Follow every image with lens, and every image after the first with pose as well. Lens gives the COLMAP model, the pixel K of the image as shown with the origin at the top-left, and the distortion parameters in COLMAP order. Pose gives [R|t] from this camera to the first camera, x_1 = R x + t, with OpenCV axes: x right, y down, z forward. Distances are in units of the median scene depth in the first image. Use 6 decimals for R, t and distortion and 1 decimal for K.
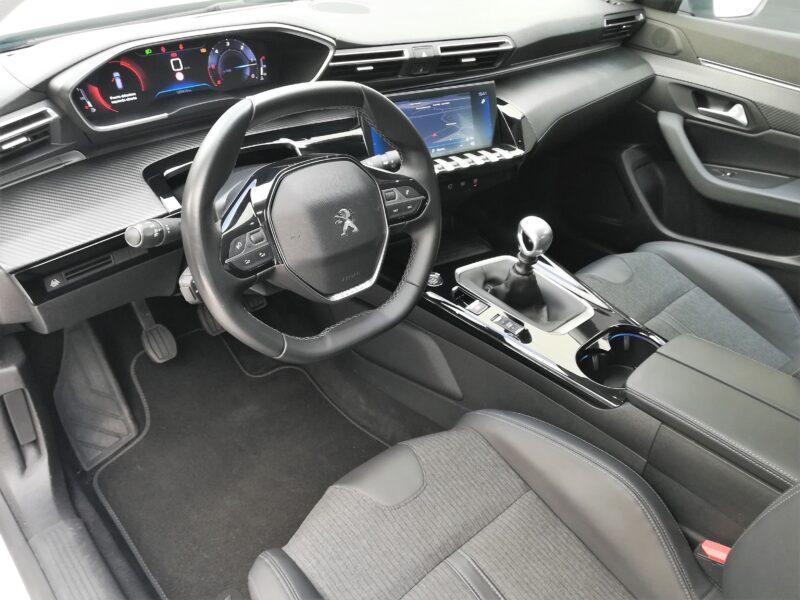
lens RADIAL K [[649.3, 0, 400.0], [0, 649.3, 300.0], [0, 0, 1]] dist [0.073316, -0.092609]
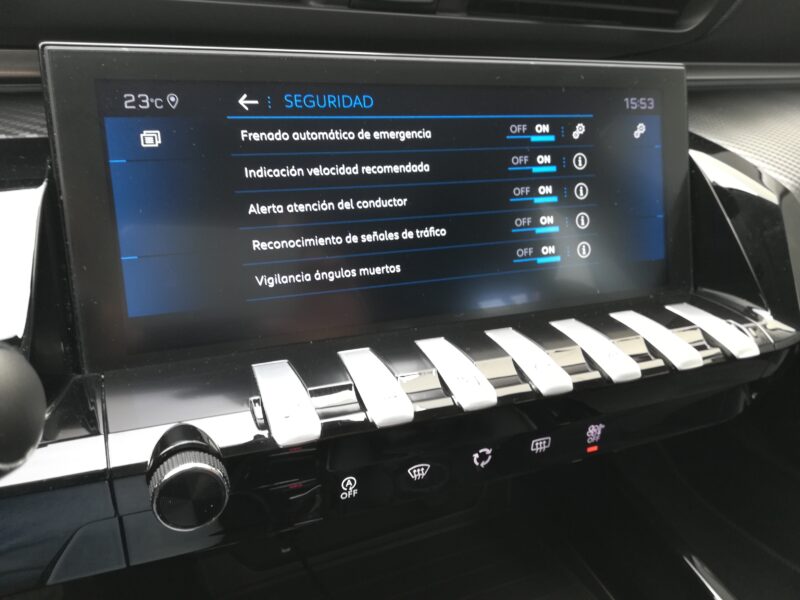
lens RADIAL K [[656.3, 0, 400.0], [0, 656.3, 300.0], [0, 0, 1]] dist [0.061640, -0.116320]
pose [[0.985095, 0.081883, -0.151273, 0.082037], [-0.103989, 0.984020, -0.144539, -0.199227], [0.137020, 0.158115, 0.977868, 0.783411]]
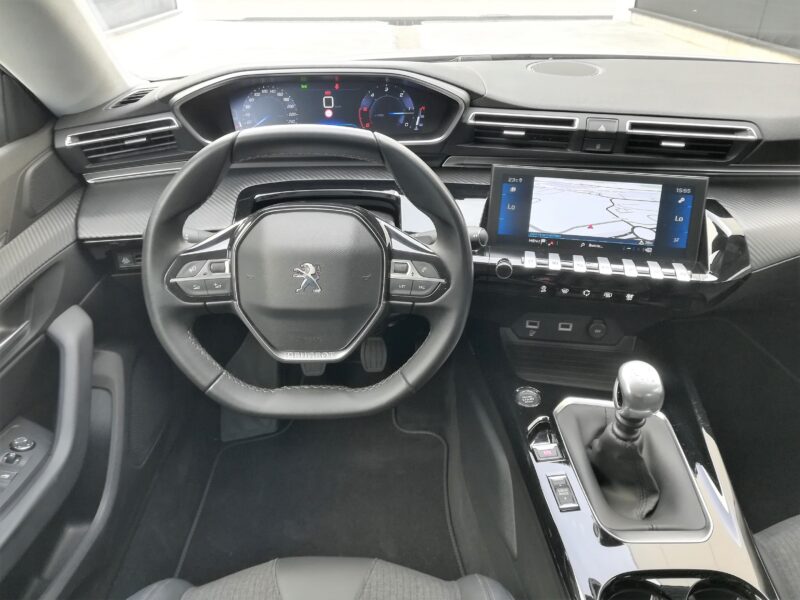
lens RADIAL K [[649.3, 0, 400.0], [0, 649.3, 300.0], [0, 0, 1]] dist [0.073316, -0.092609]
pose [[0.747201, 0.291133, -0.597438, 0.391613], [-0.344352, 0.938462, 0.026642, -0.114862], [0.568430, 0.185823, 0.801472, 0.258340]]
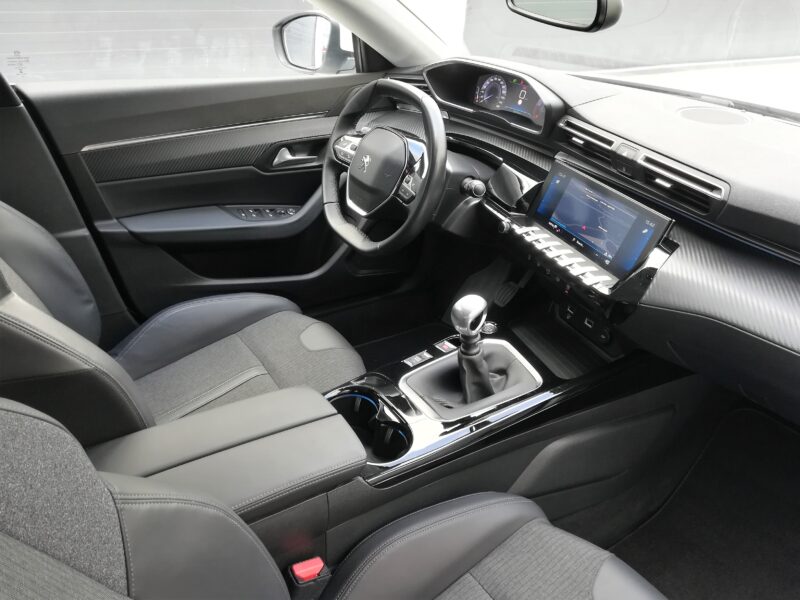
lens RADIAL K [[649.3, 0, 400.0], [0, 649.3, 300.0], [0, 0, 1]] dist [0.073316, -0.092609]
pose [[-0.146054, 0.435459, -0.888281, 1.021652], [-0.606706, 0.669798, 0.428109, -0.441955], [0.781393, 0.601453, 0.166369, 0.714658]]
